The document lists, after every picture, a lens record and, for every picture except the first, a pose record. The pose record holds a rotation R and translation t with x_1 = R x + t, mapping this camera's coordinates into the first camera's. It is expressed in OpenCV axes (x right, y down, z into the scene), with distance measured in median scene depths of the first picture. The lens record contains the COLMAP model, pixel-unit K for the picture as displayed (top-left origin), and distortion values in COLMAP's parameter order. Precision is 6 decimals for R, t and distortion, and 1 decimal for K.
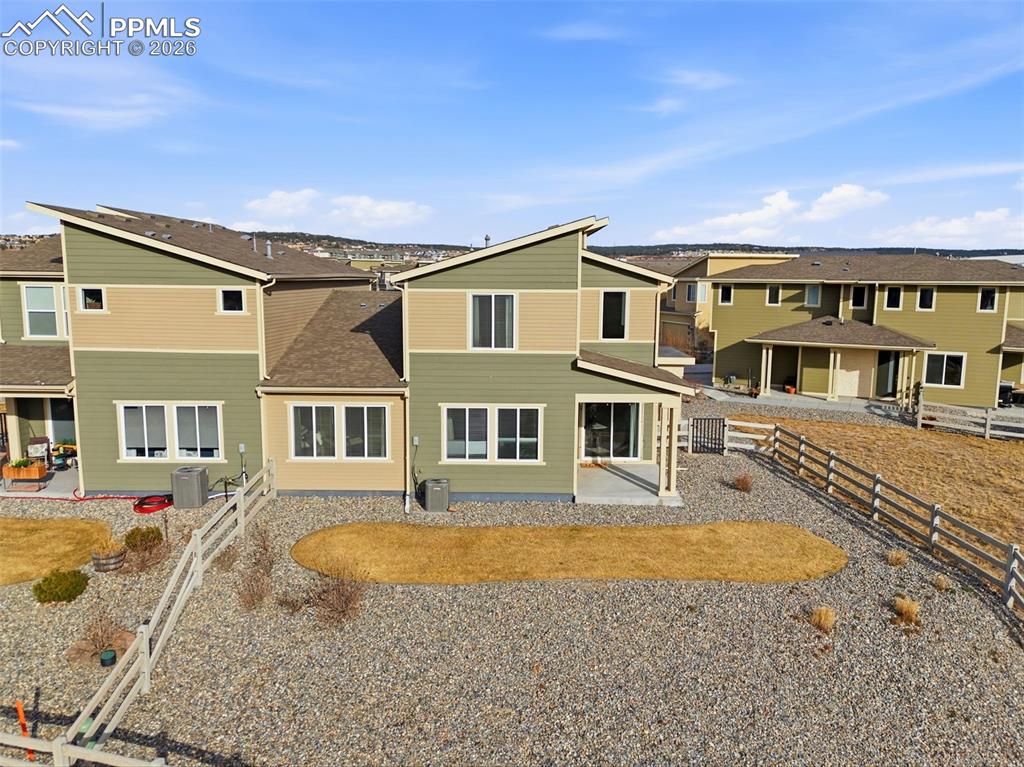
lens RADIAL K [[753.6, 0, 512.0], [0, 753.6, 383.5], [0, 0, 1]] dist [0.074440, -0.062936]
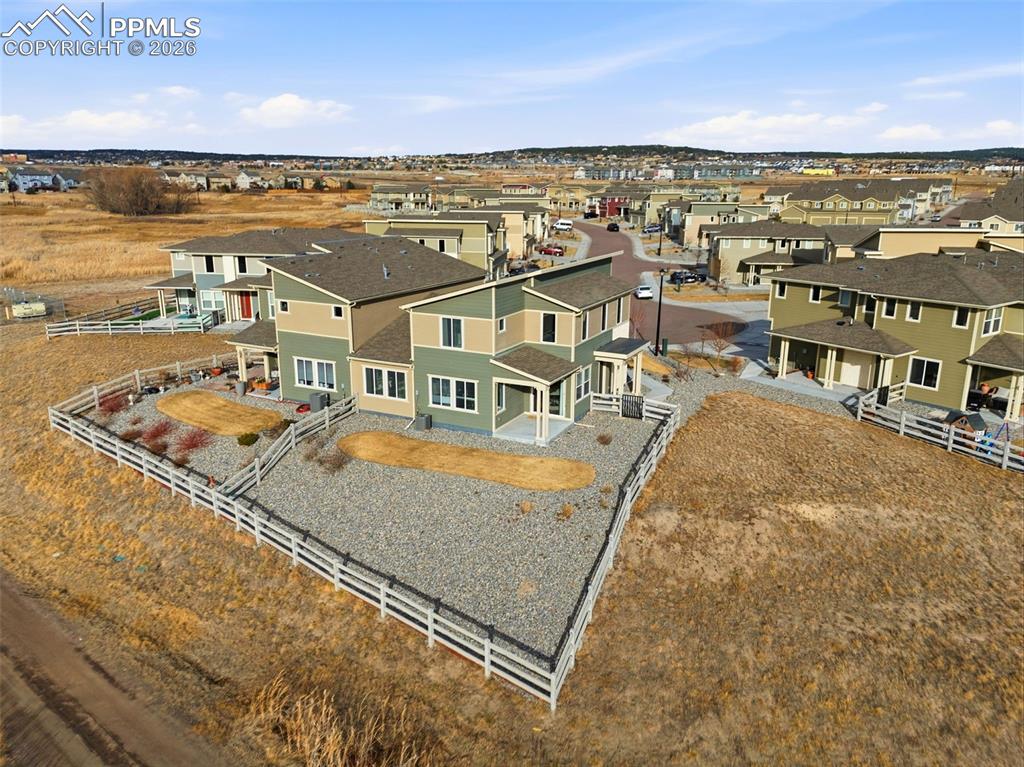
lens RADIAL K [[753.6, 0, 512.0], [0, 753.6, 383.5], [0, 0, 1]] dist [0.074440, -0.062936]
pose [[0.900110, 0.108008, -0.422062, 0.865198], [-0.061019, 0.990487, 0.123339, -0.189724], [0.431369, -0.085264, 0.898138, -0.570216]]
